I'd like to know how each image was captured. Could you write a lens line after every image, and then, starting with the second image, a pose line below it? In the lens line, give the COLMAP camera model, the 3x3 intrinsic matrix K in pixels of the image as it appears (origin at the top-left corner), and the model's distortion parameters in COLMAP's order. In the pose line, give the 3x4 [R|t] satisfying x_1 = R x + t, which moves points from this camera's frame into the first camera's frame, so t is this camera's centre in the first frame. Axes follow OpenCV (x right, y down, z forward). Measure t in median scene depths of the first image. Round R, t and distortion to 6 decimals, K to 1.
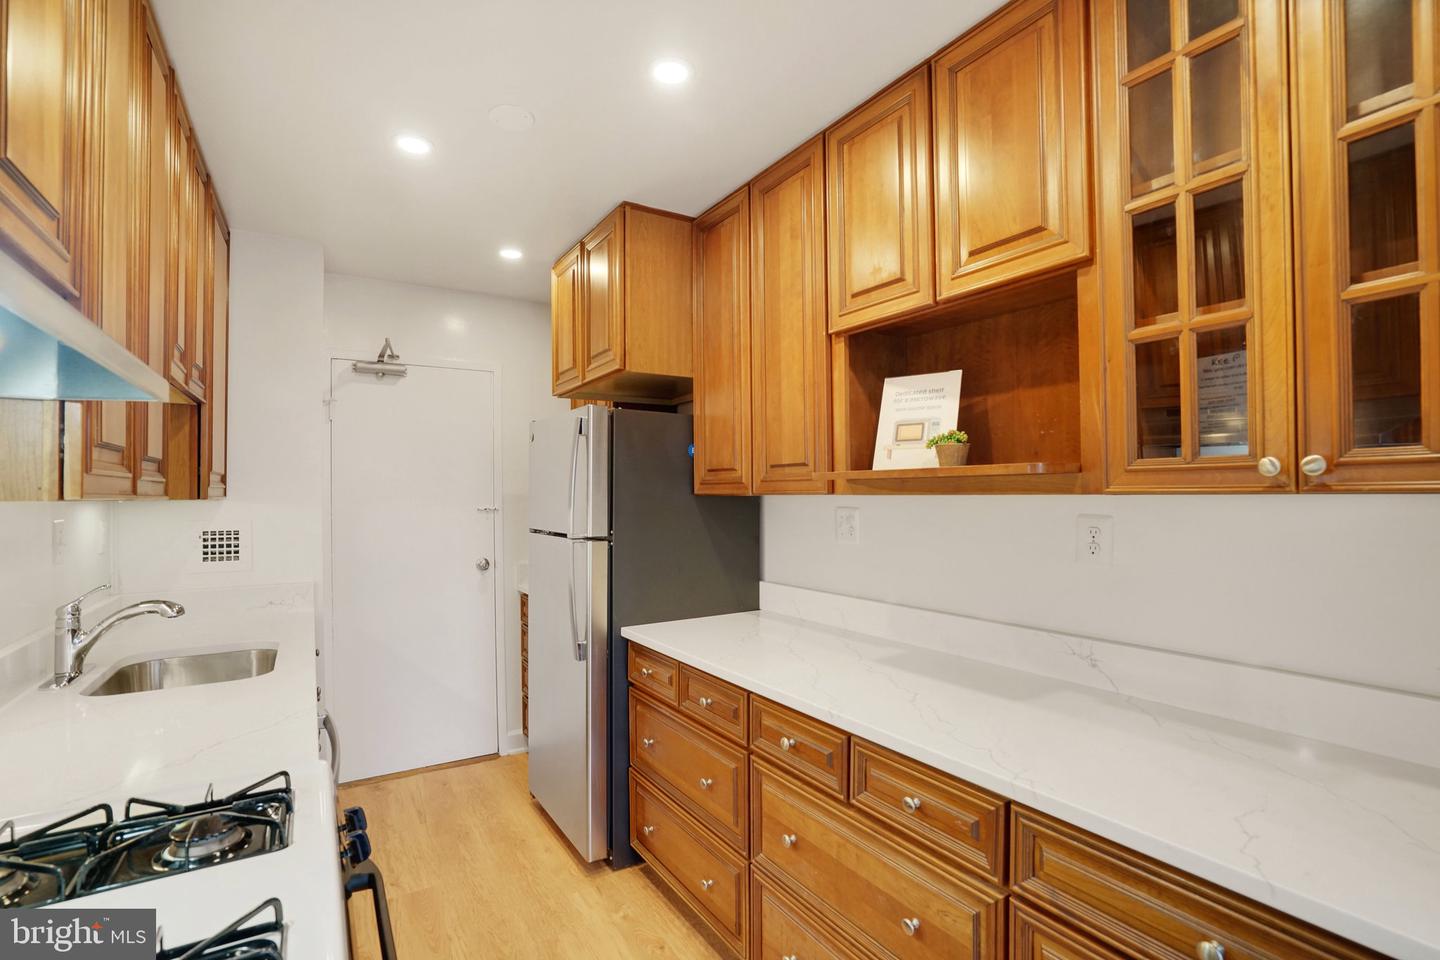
lens RADIAL K [[667.4, 0, 717.9], [0, 667.4, 484.7], [0, 0, 1]] dist [-0.053527, 0.014640]
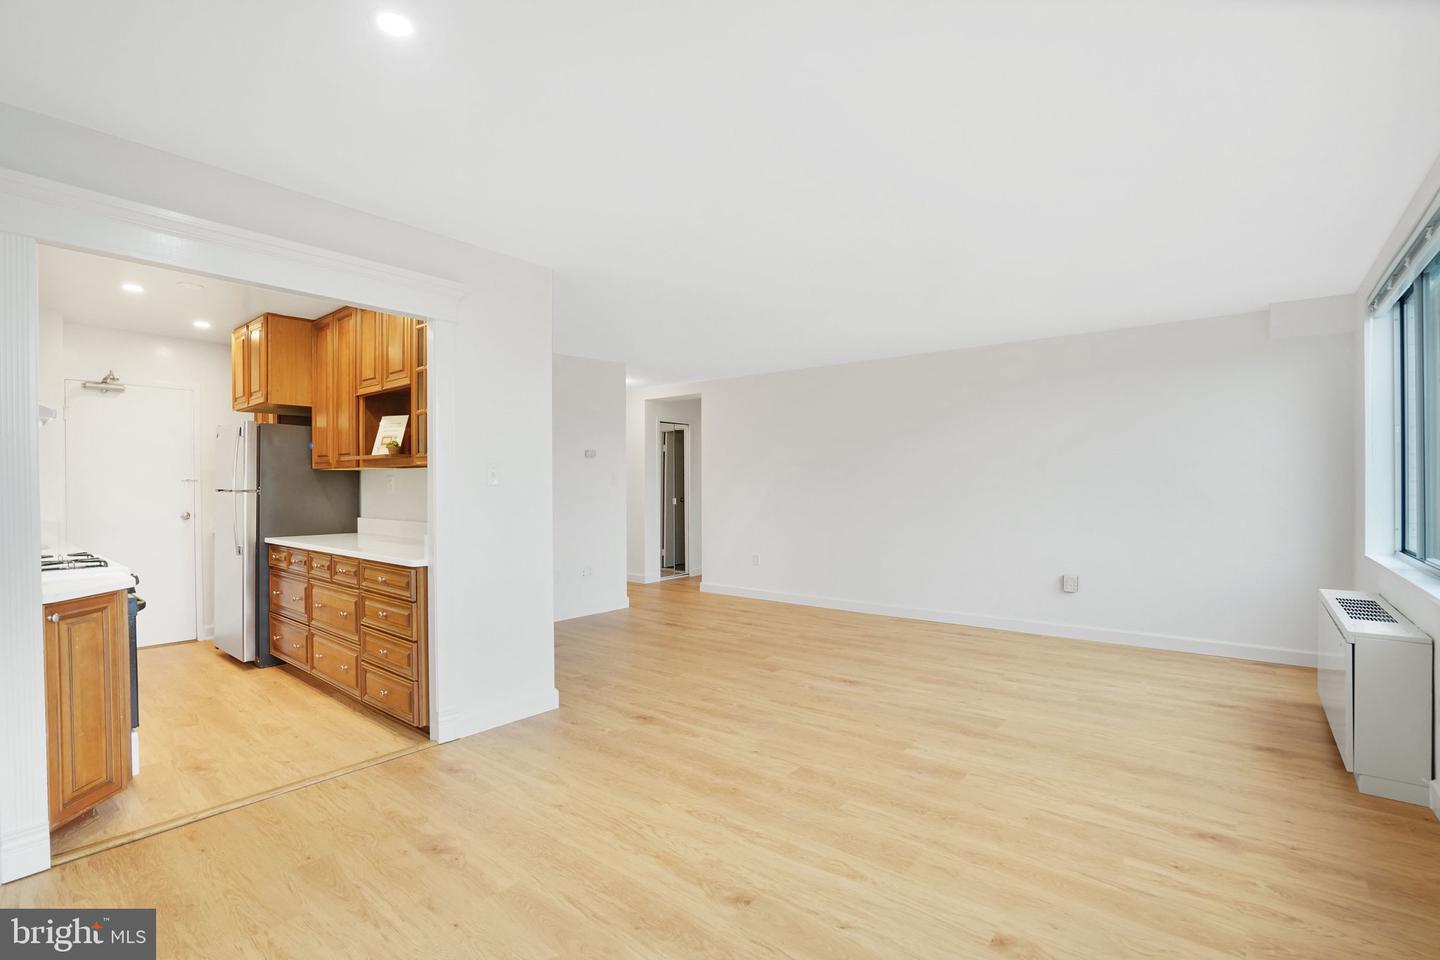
lens RADIAL K [[667.4, 0, 734.0], [0, 667.4, 494.0], [0, 0, 1]] dist [-0.053527, 0.014640]
pose [[0.944153, 0.001728, 0.329502, 0.555831], [-0.009312, 0.999727, 0.021440, 0.040023], [-0.329375, -0.023311, 0.943911, -1.316255]]
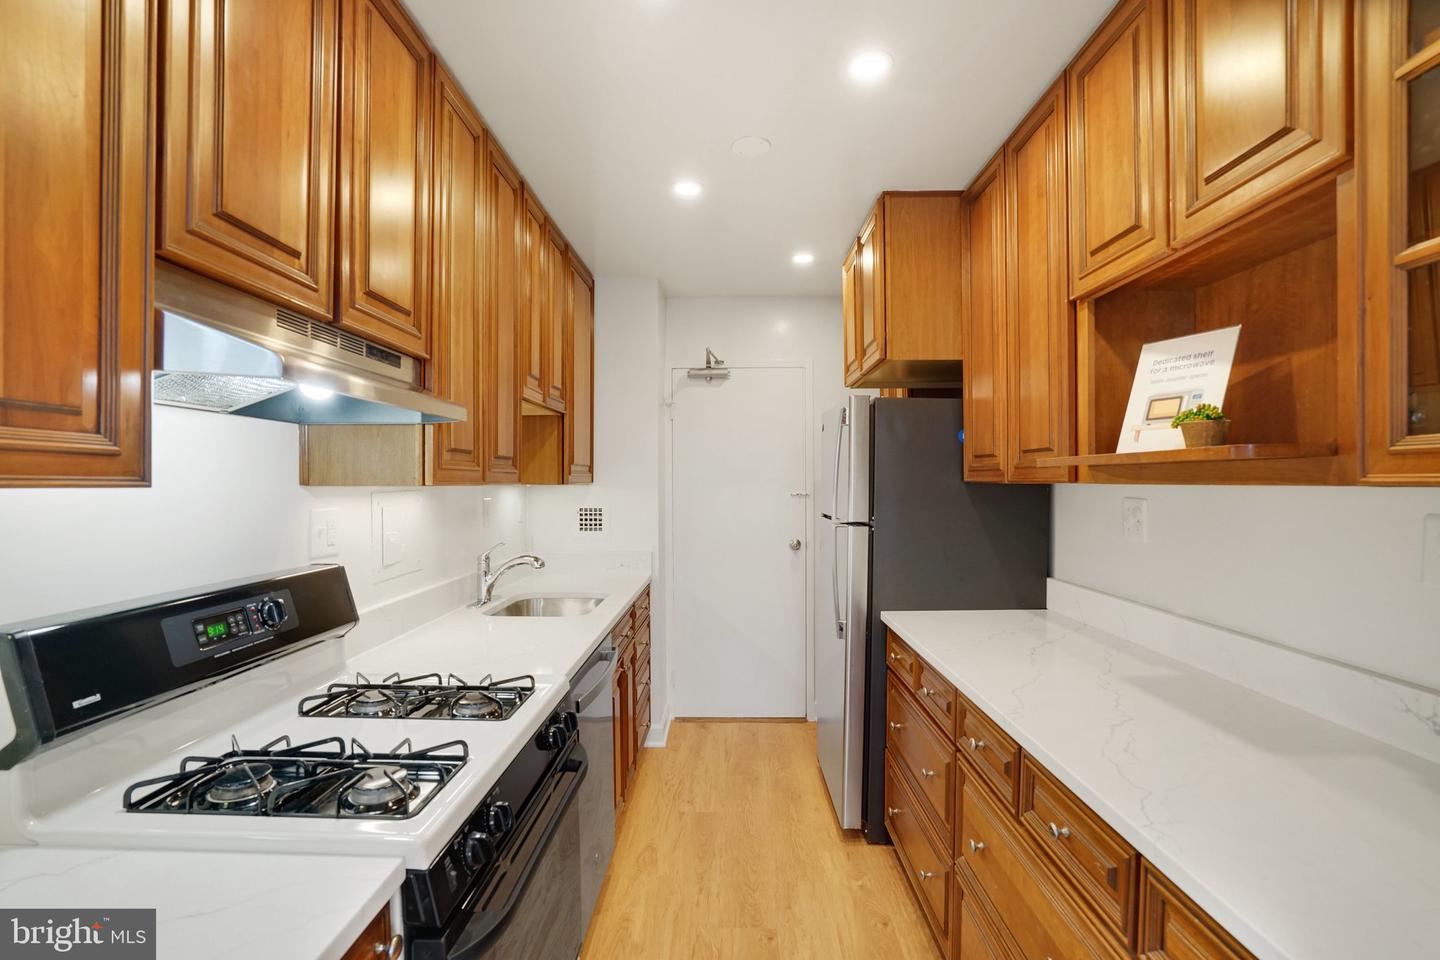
lens RADIAL K [[667.4, 0, 707.7], [0, 667.4, 484.7], [0, 0, 1]] dist [-0.053527, 0.014640]
pose [[0.830092, 0.006325, -0.557591, 0.219140], [0.005742, 0.999786, 0.019889, -0.002722], [0.557598, -0.019711, 0.829877, 0.007318]]
